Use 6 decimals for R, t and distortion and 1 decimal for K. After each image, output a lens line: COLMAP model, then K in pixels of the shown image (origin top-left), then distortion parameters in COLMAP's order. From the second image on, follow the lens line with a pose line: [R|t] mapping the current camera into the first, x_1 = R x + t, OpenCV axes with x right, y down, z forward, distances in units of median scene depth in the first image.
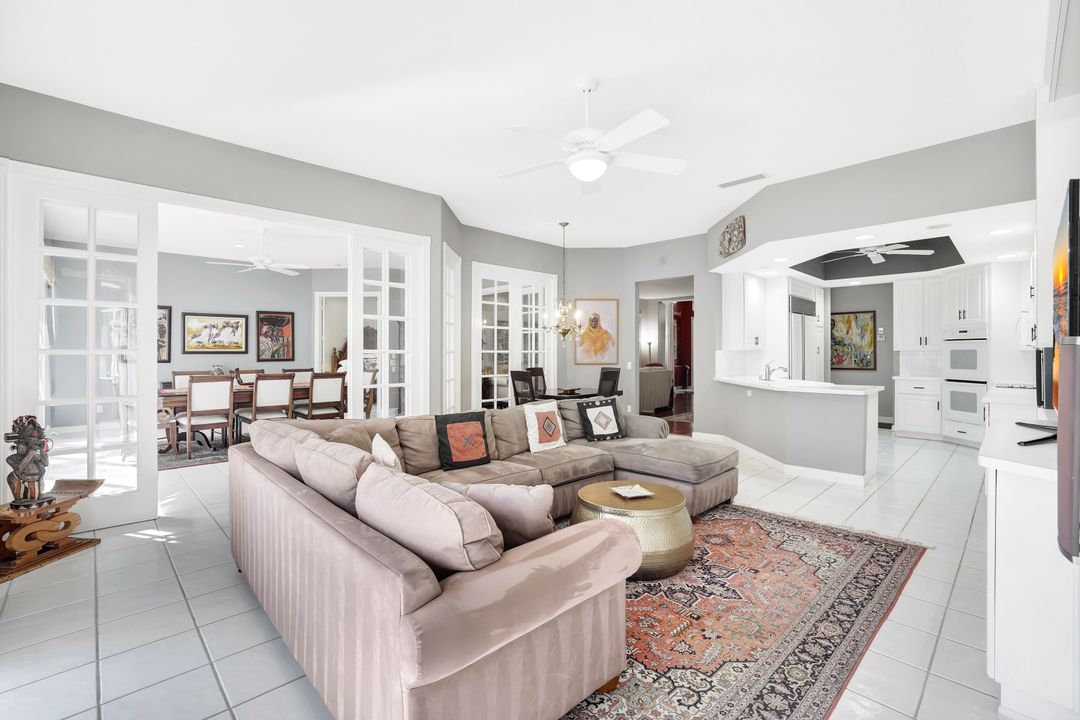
lens RADIAL K [[469.7, 0, 512.3], [0, 469.7, 352.2], [0, 0, 1]] dist [-0.007153, 0.000622]
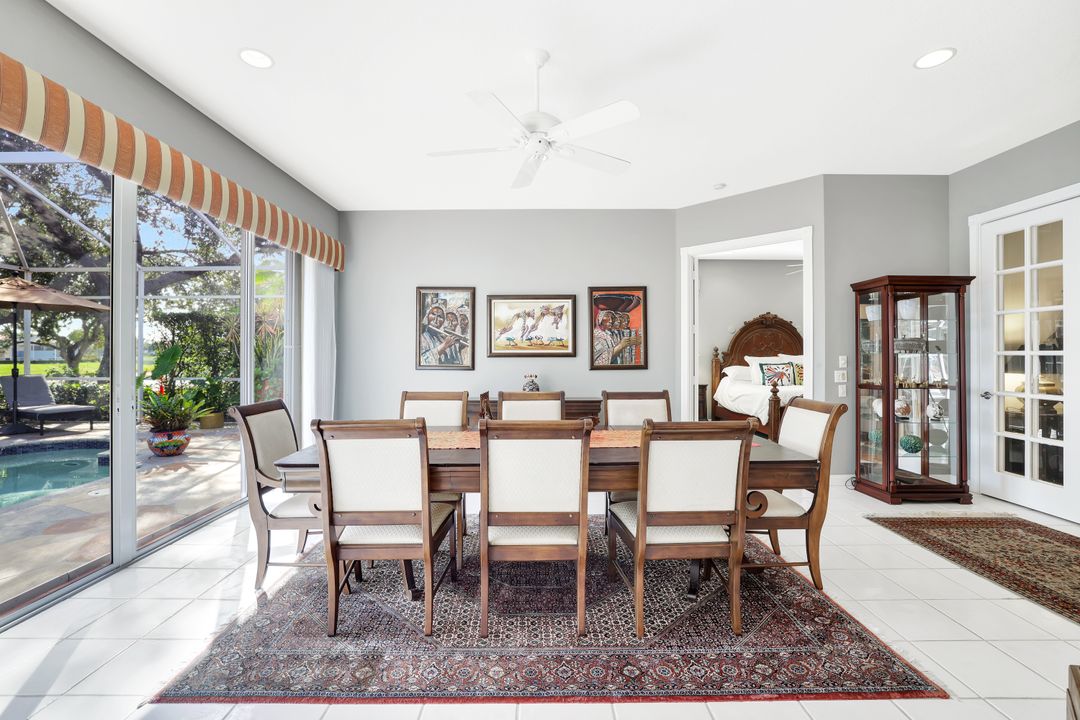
lens RADIAL K [[469.7, 0, 544.0], [0, 469.7, 355.4], [0, 0, 1]] dist [-0.007153, 0.000622]
pose [[0.754869, -0.001881, -0.655873, -0.191410], [0.002255, 0.999997, -0.000272, 0.001385], [0.655872, -0.001274, 0.754871, 0.508648]]
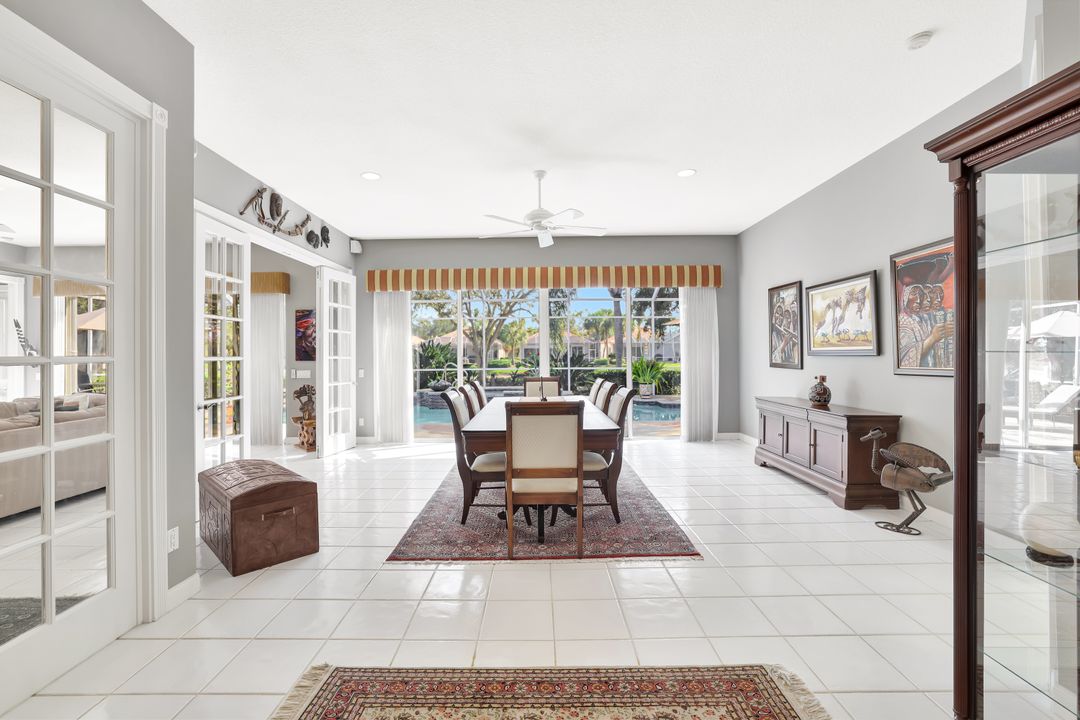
lens RADIAL K [[469.7, 0, 538.3], [0, 469.7, 354.7], [0, 0, 1]] dist [-0.007153, 0.000622]
pose [[-0.674751, 0.009146, -0.737989, -0.020573], [0.011896, 0.999928, 0.001516, -0.002451], [0.737950, -0.007756, -0.674811, 1.070914]]
